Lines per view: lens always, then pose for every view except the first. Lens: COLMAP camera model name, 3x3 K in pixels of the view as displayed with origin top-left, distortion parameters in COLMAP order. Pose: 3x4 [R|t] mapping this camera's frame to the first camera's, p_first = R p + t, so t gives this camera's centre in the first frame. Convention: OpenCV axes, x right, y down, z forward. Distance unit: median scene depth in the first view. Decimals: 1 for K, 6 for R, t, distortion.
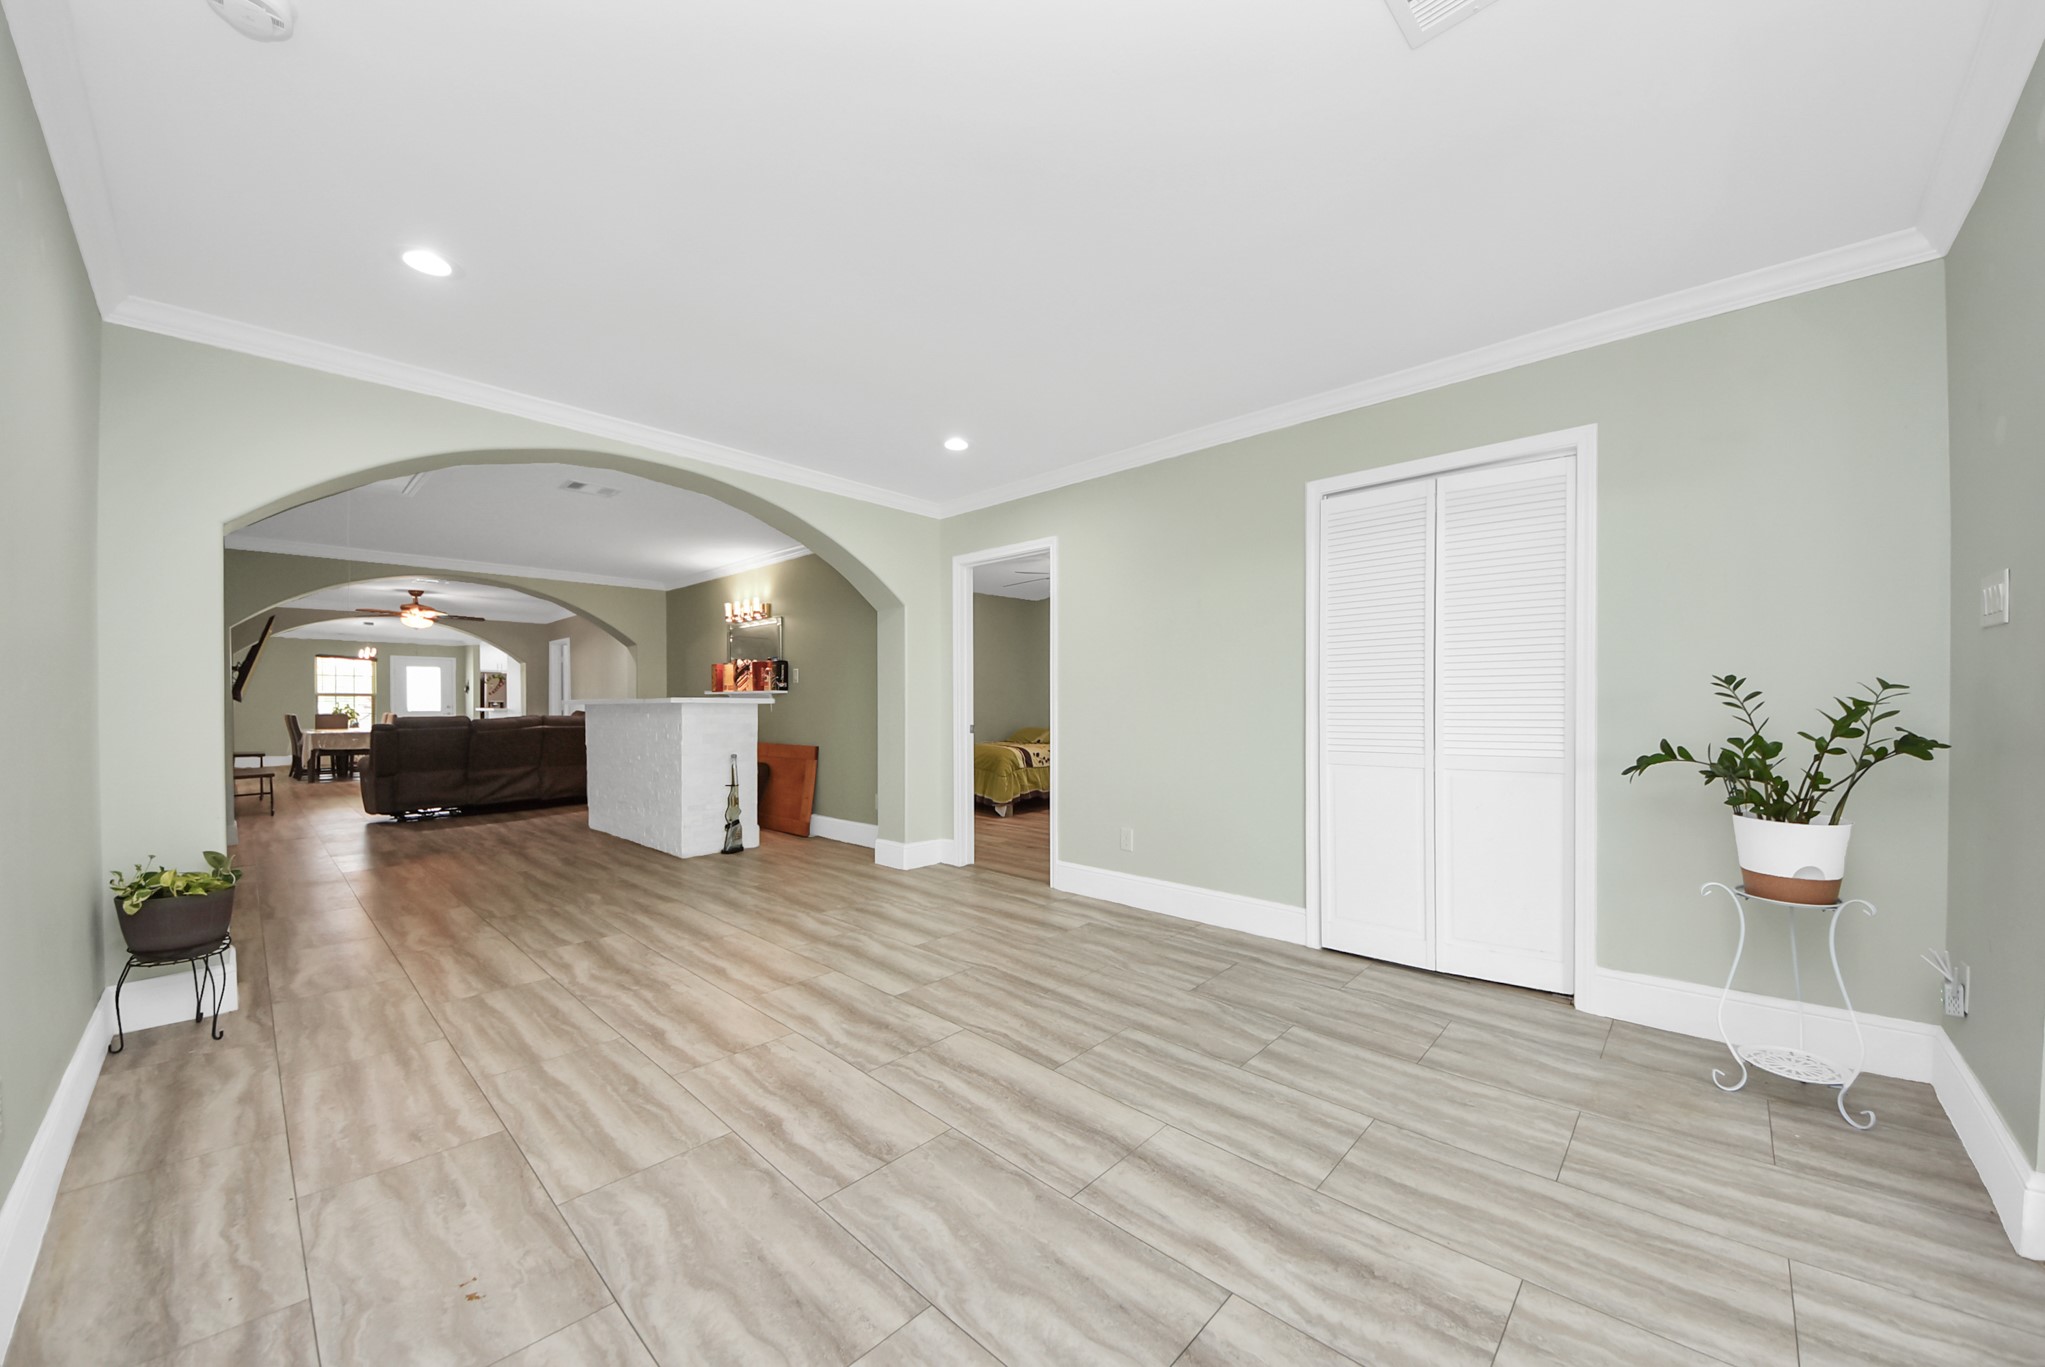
lens RADIAL K [[756.0, 0, 1016.5], [0, 756.0, 694.6], [0, 0, 1]] dist [-0.005498, -0.000469]
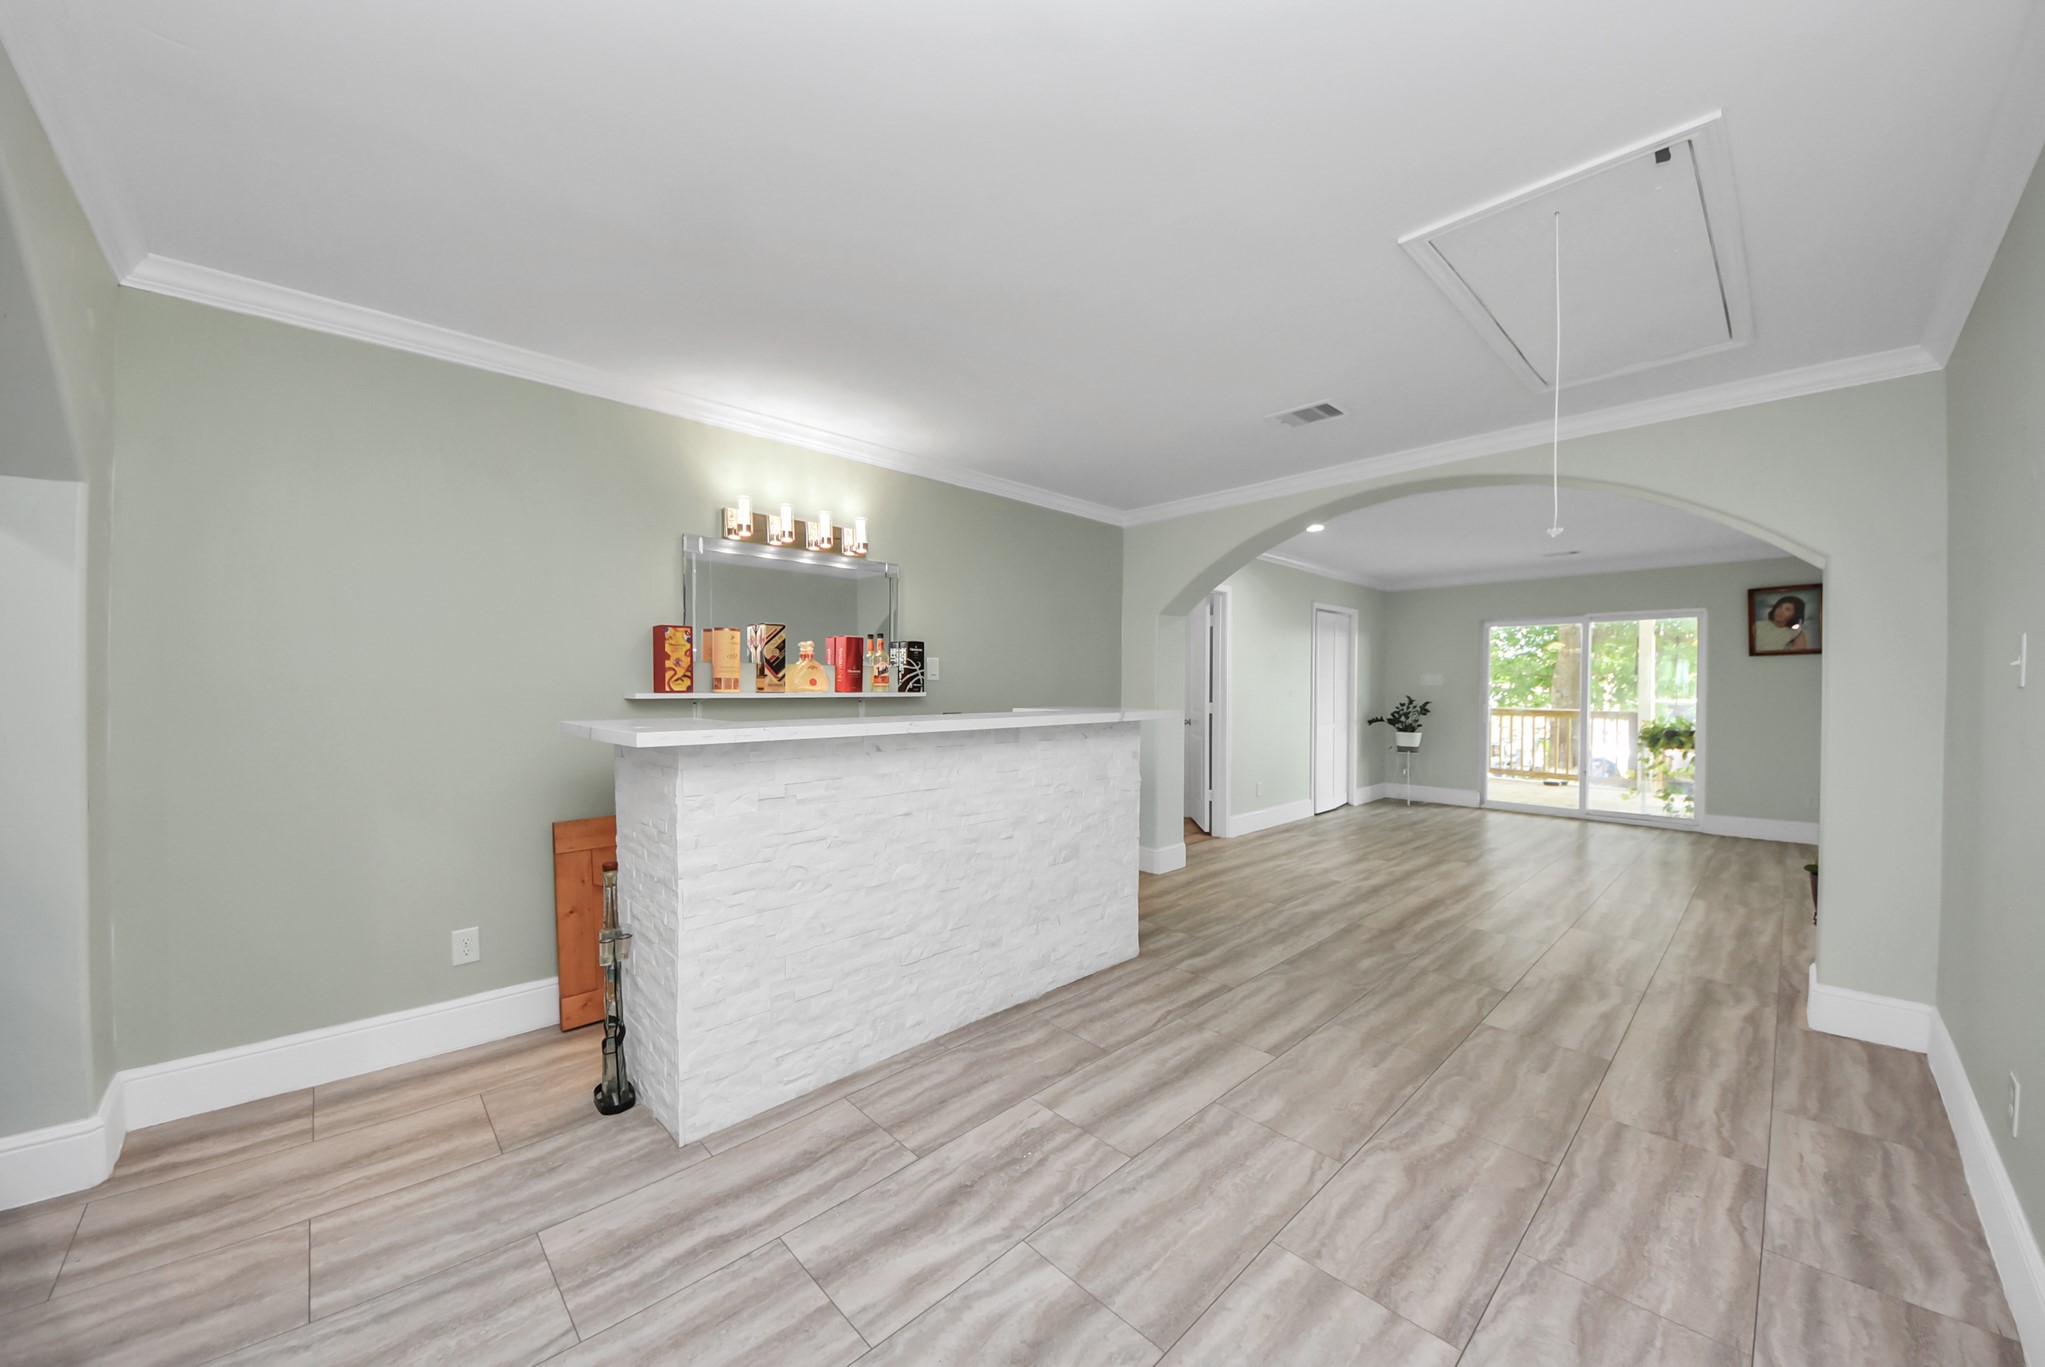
lens RADIAL K [[756.0, 0, 1011.1], [0, 756.0, 683.7], [0, 0, 1]] dist [-0.005498, -0.000469]
pose [[0.059779, -0.005589, 0.998196, -2.452679], [-0.001887, 0.999982, 0.005712, -0.080098], [-0.998210, -0.002225, 0.059767, 2.312559]]
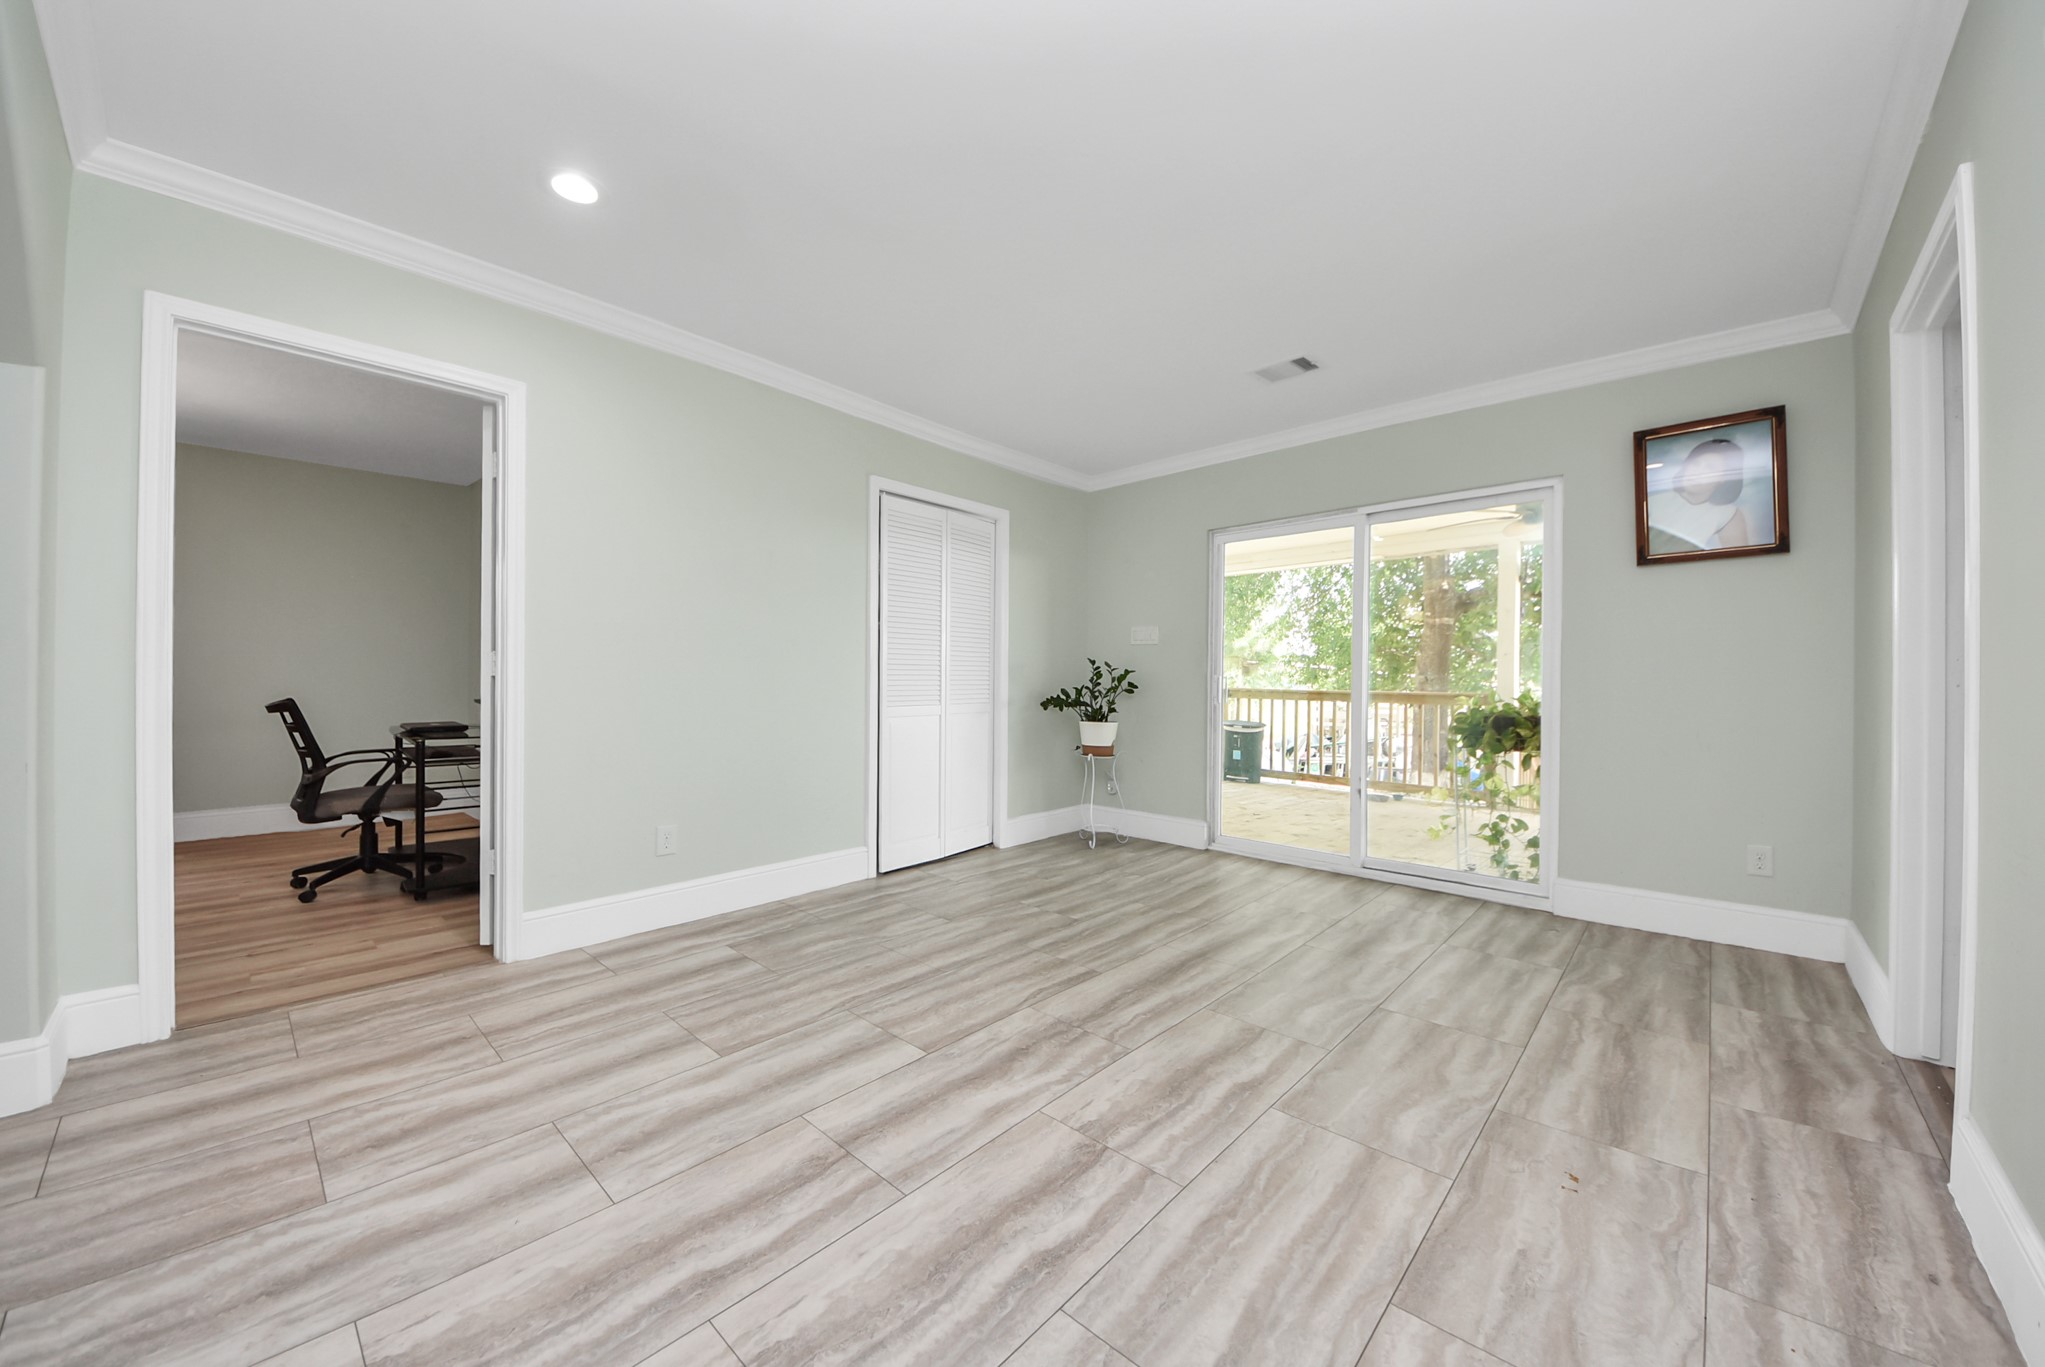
lens RADIAL K [[756.0, 0, 1021.0], [0, 756.0, 677.6], [0, 0, 1]] dist [-0.005498, -0.000469]
pose [[-0.014679, -0.003976, 0.999884, -1.038849], [-0.004832, 0.999981, 0.003905, 0.024165], [-0.999881, -0.004774, -0.014698, 1.044357]]
